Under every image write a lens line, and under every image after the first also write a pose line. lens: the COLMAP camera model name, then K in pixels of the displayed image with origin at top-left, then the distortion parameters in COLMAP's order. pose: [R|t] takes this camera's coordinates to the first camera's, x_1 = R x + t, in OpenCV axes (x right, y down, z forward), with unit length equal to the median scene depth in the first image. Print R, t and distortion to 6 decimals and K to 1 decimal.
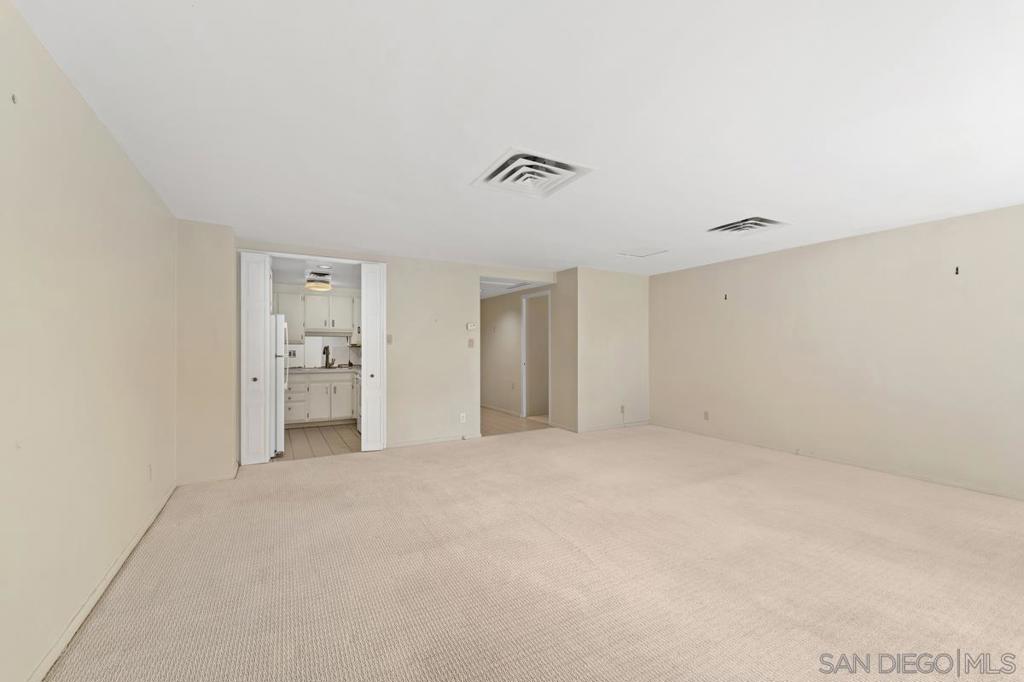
lens RADIAL K [[422.9, 0, 512.0], [0, 422.9, 341.0], [0, 0, 1]] dist [0.001338, 0.000038]
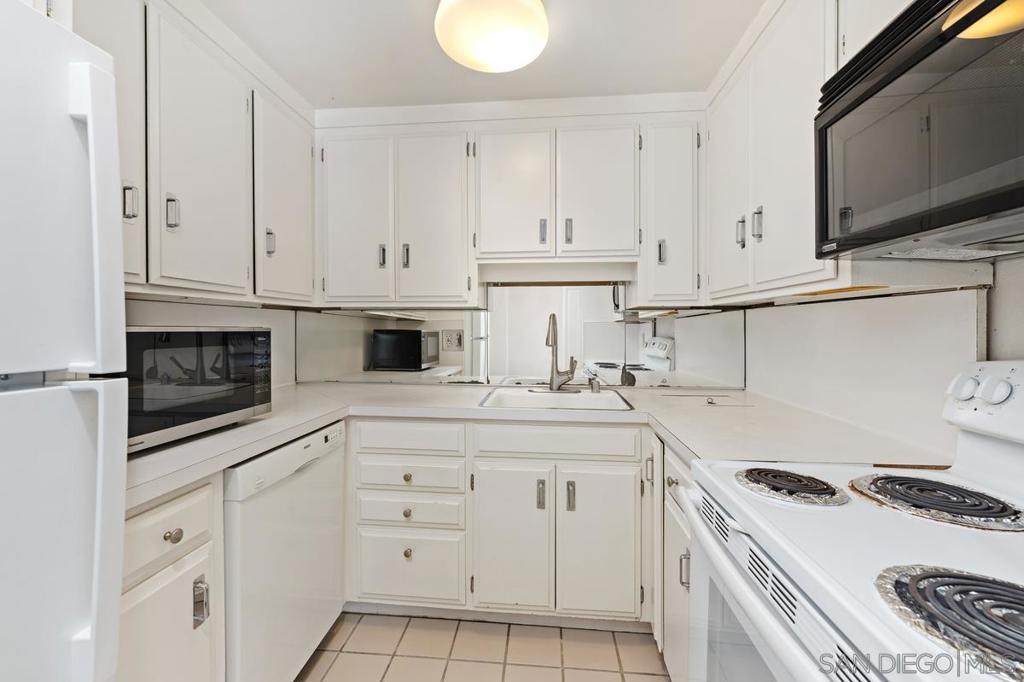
lens RADIAL K [[423.0, 0, 509.8], [0, 423.0, 330.4], [0, 0, 1]] dist [-0.003141, -0.000279]
pose [[0.822646, 0.006735, -0.568514, -0.319376], [0.005380, 0.999793, 0.019629, 0.017846], [0.568529, -0.019206, 0.822439, 0.805022]]
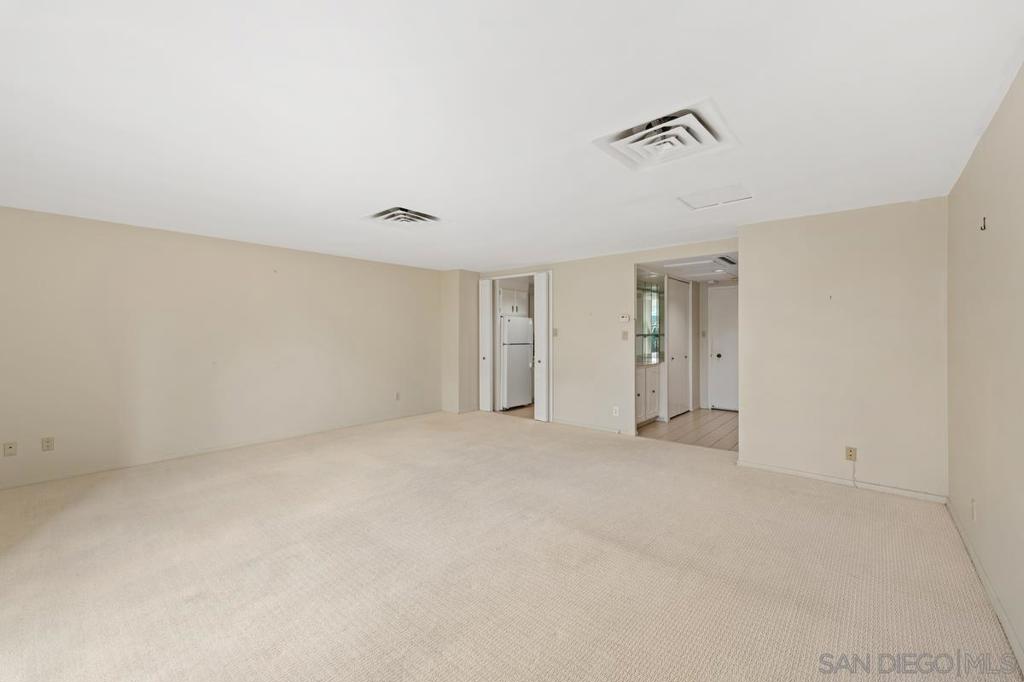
lens RADIAL K [[420.2, 0, 508.1], [0, 420.2, 319.7], [0, 0, 1]] dist [0.001890, -0.000061]
pose [[0.333836, -0.030025, -0.942153, 0.632254], [0.016030, 0.999529, -0.026173, -0.008871], [0.942495, -0.006365, 0.334160, 0.378504]]
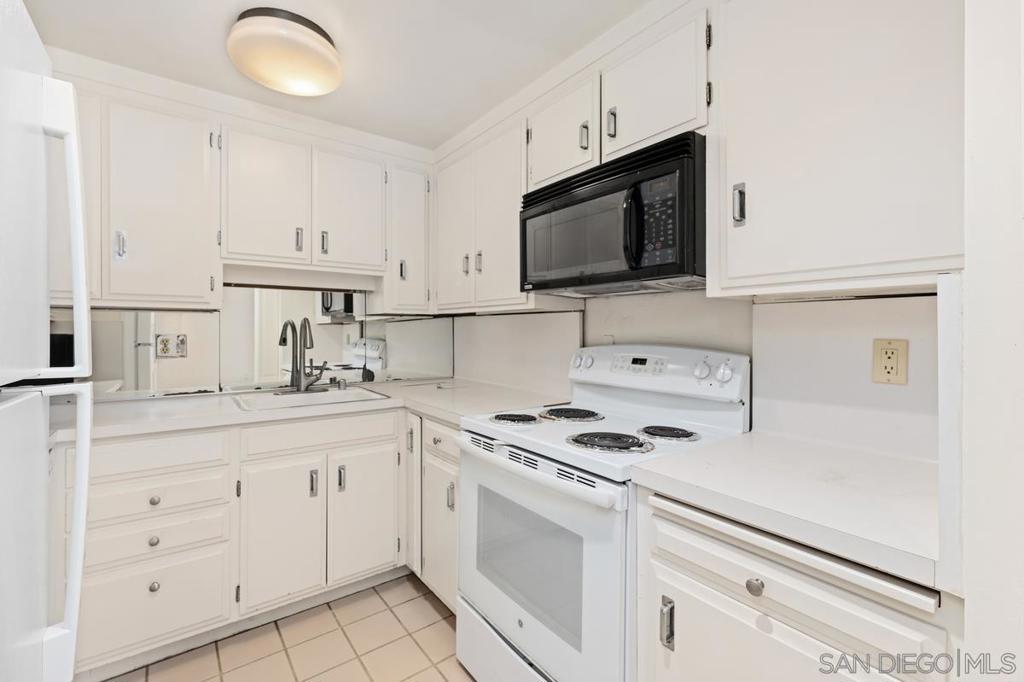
lens RADIAL K [[445.4, 0, 510.0], [0, 445.4, 328.0], [0, 0, 1]] dist [0.002876, 0.000228]
pose [[0.990976, 0.003500, 0.133995, -0.358445], [-0.004764, 0.999947, 0.009115, 0.015781], [-0.133956, -0.009671, 0.990940, 0.717679]]
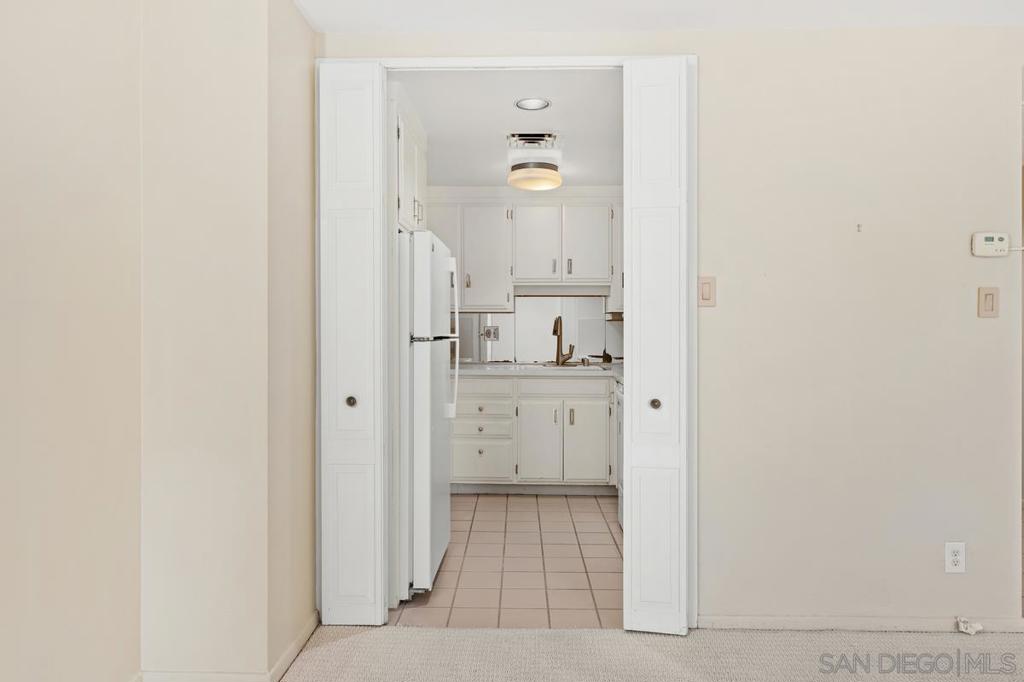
lens RADIAL K [[655.4, 0, 510.0], [0, 655.4, 324.0], [0, 0, 1]] dist [-0.003018, -0.000477]
pose [[0.860944, 0.004058, -0.508683, -0.131029], [0.003167, 0.999906, 0.013337, 0.010695], [0.508689, -0.013094, 0.860851, 0.391995]]
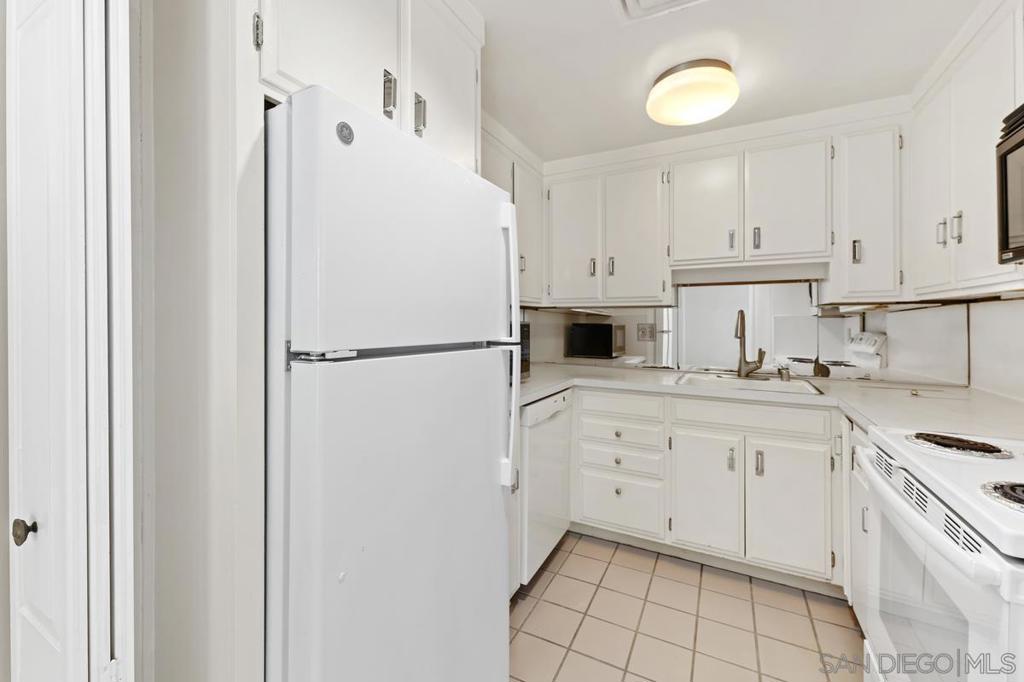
lens RADIAL K [[420.2, 0, 508.1], [0, 420.2, 319.7], [0, 0, 1]] dist [0.001890, -0.000061]
pose [[0.540862, -0.000156, -0.841112, -0.278356], [0.008606, 0.999949, 0.005348, 0.016511], [0.841068, -0.010131, 0.540835, 0.722265]]
